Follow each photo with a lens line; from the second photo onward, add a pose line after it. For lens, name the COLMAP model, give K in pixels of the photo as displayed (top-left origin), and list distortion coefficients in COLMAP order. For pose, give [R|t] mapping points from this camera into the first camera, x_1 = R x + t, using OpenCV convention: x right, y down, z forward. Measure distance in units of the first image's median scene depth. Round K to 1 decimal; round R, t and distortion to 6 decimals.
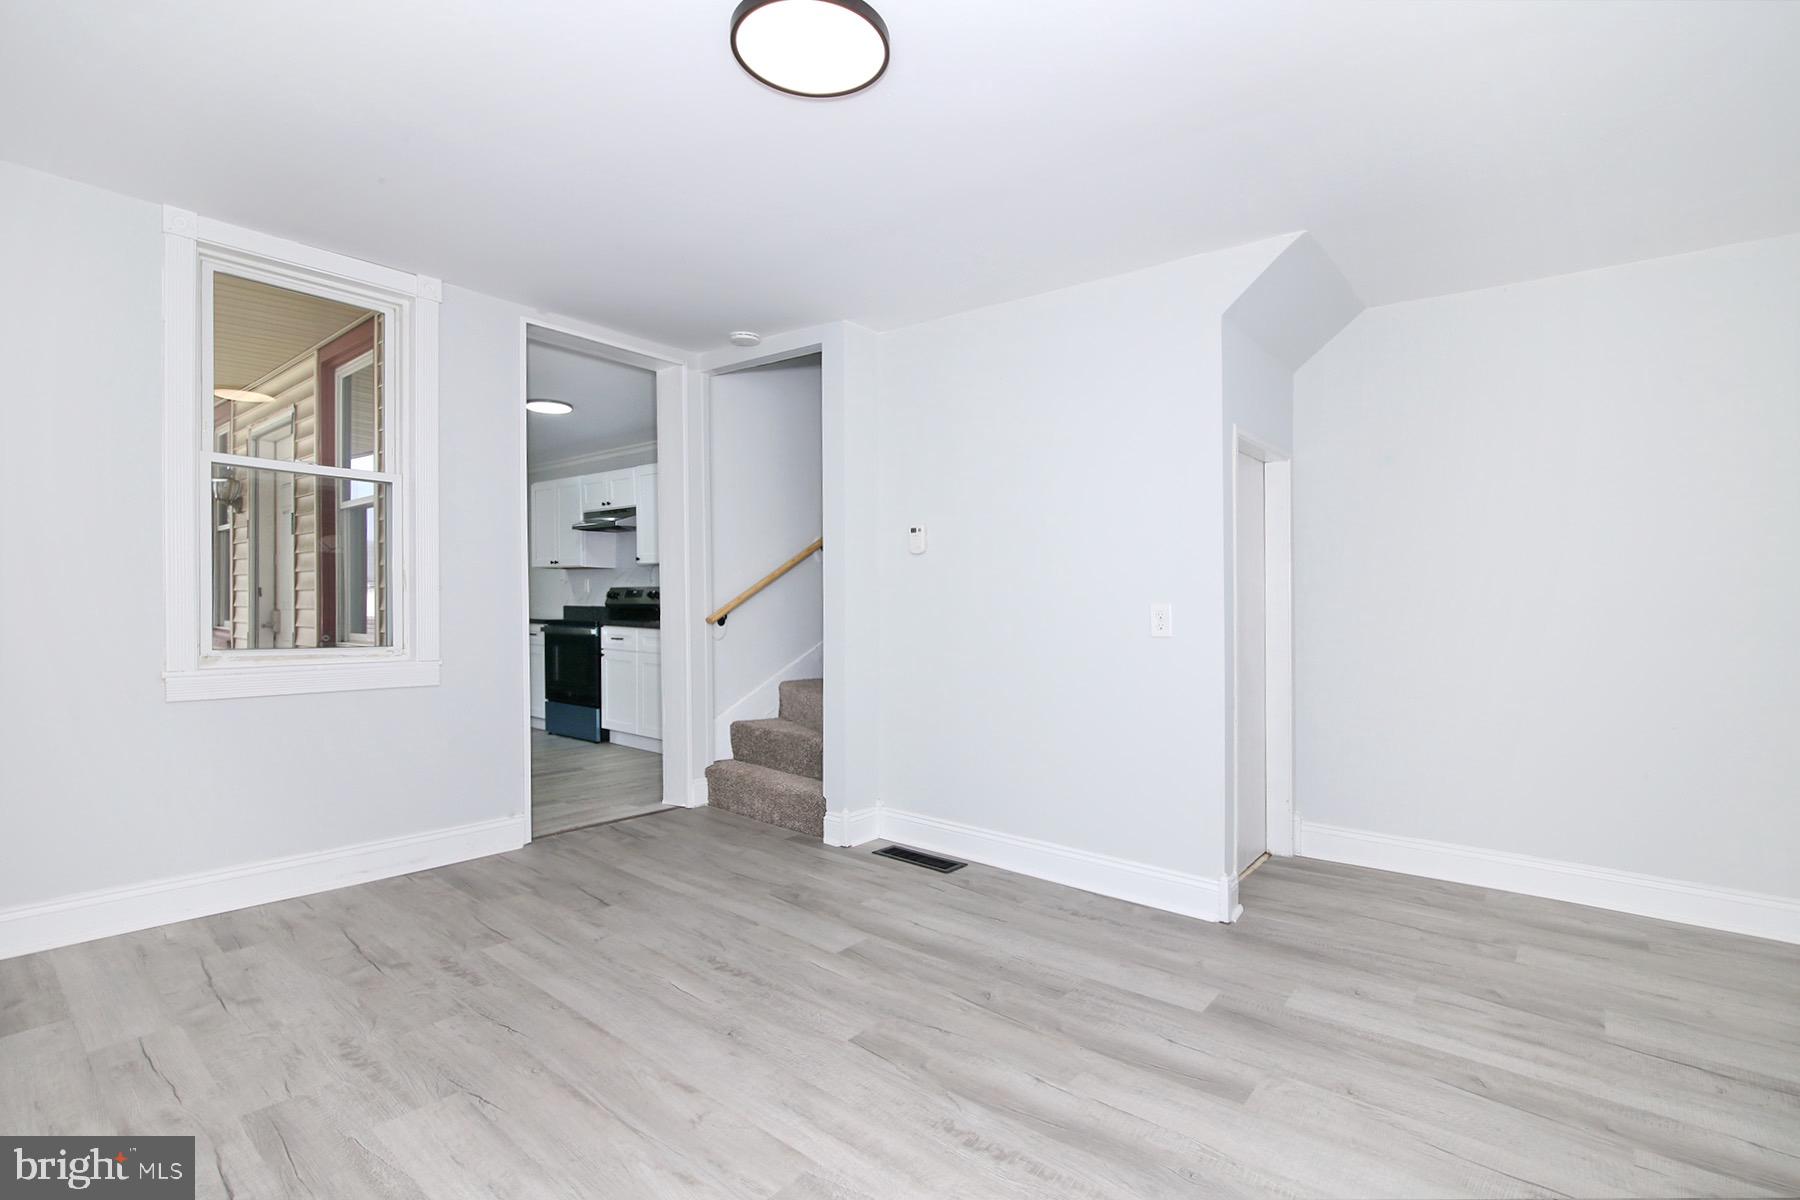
lens RADIAL K [[844.4, 0, 893.7], [0, 844.4, 600.0], [0, 0, 1]] dist [-0.015111, 0.002260]
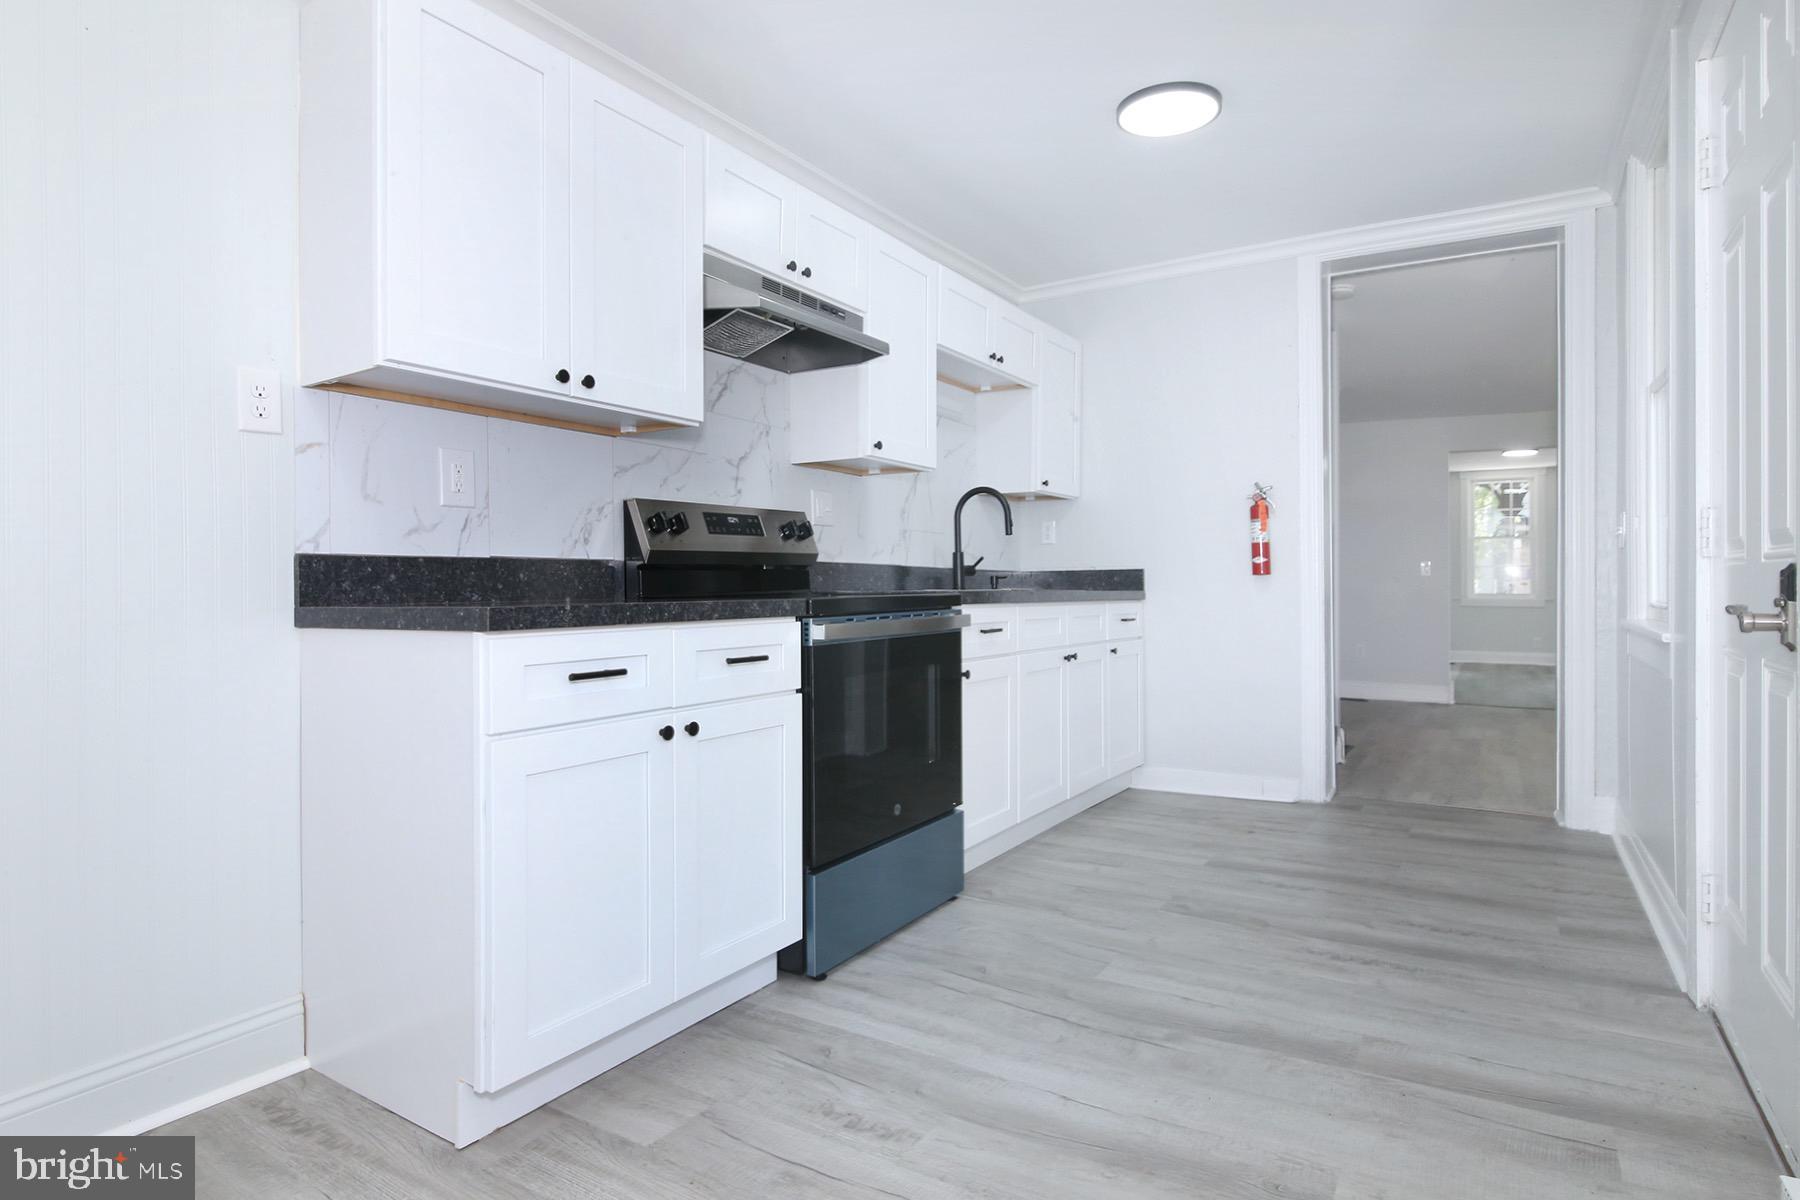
lens RADIAL K [[1012.5, 0, 912.1], [0, 1012.5, 609.1], [0, 0, 1]] dist [-0.023041, 0.005366]
pose [[-0.152790, -0.011849, 0.988188, -1.683935], [0.015849, 0.999770, 0.014438, 0.050634], [-0.988132, 0.017868, -0.152567, 2.240721]]
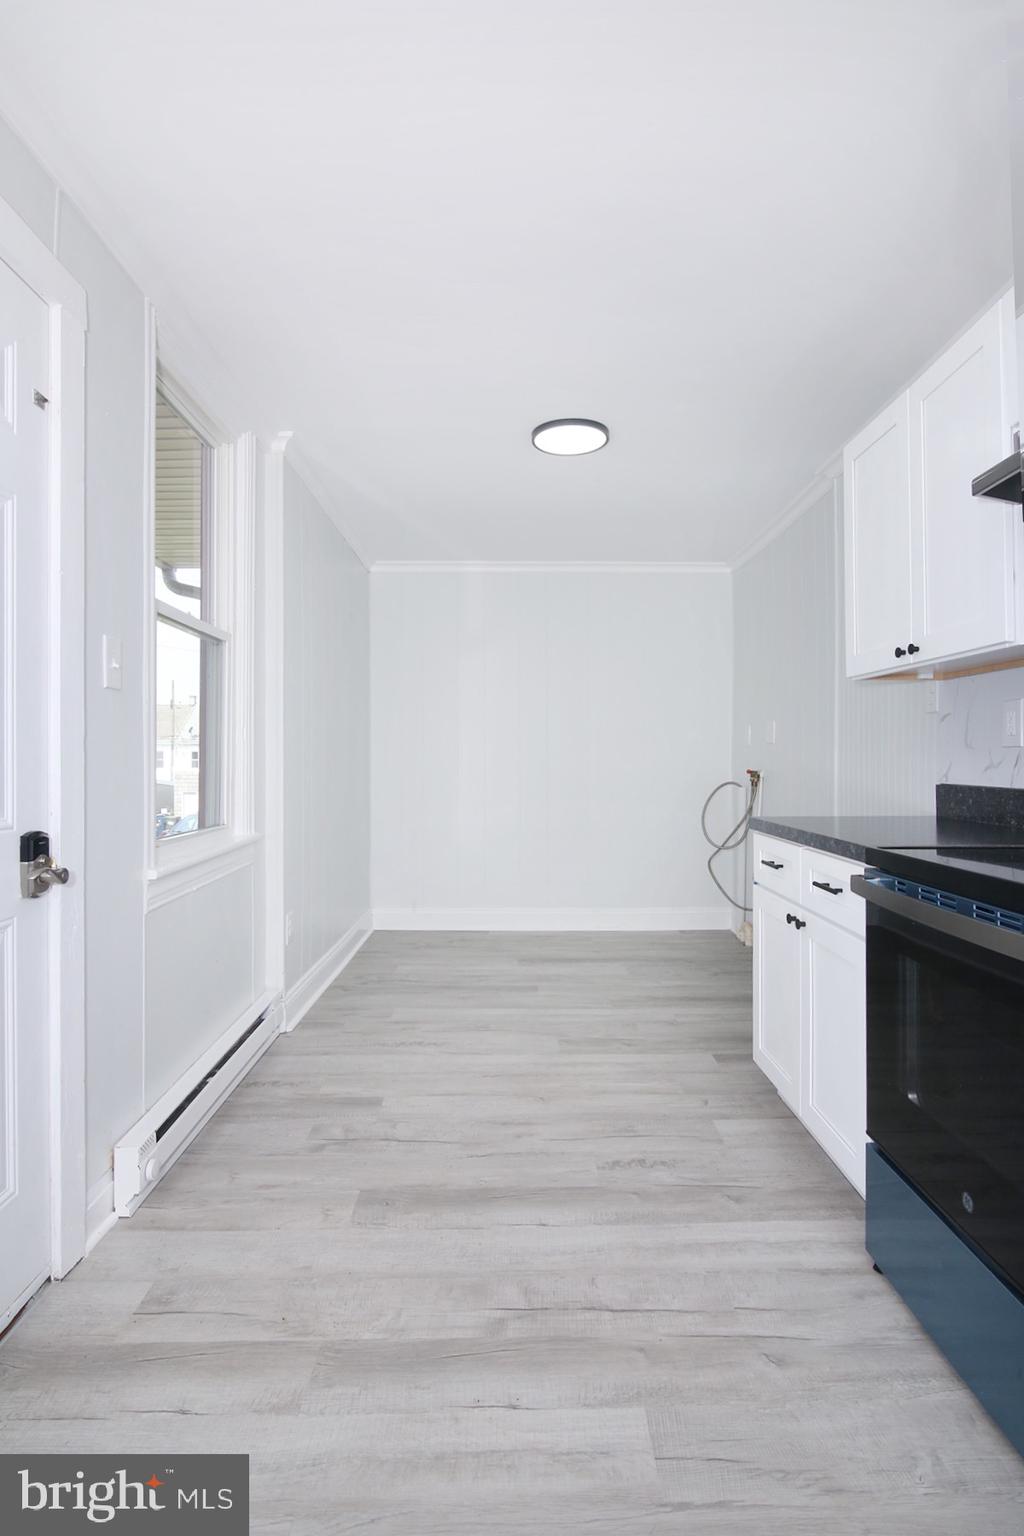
lens RADIAL K [[773.6, 0, 513.2], [0, 773.6, 765.3], [0, 0, 1]] dist [-0.027803, -0.000377]
pose [[0.642700, 0.002603, -0.766114, -0.655929], [0.006334, 0.999942, 0.008712, -0.011683], [0.766092, -0.010452, 0.642646, 1.660285]]
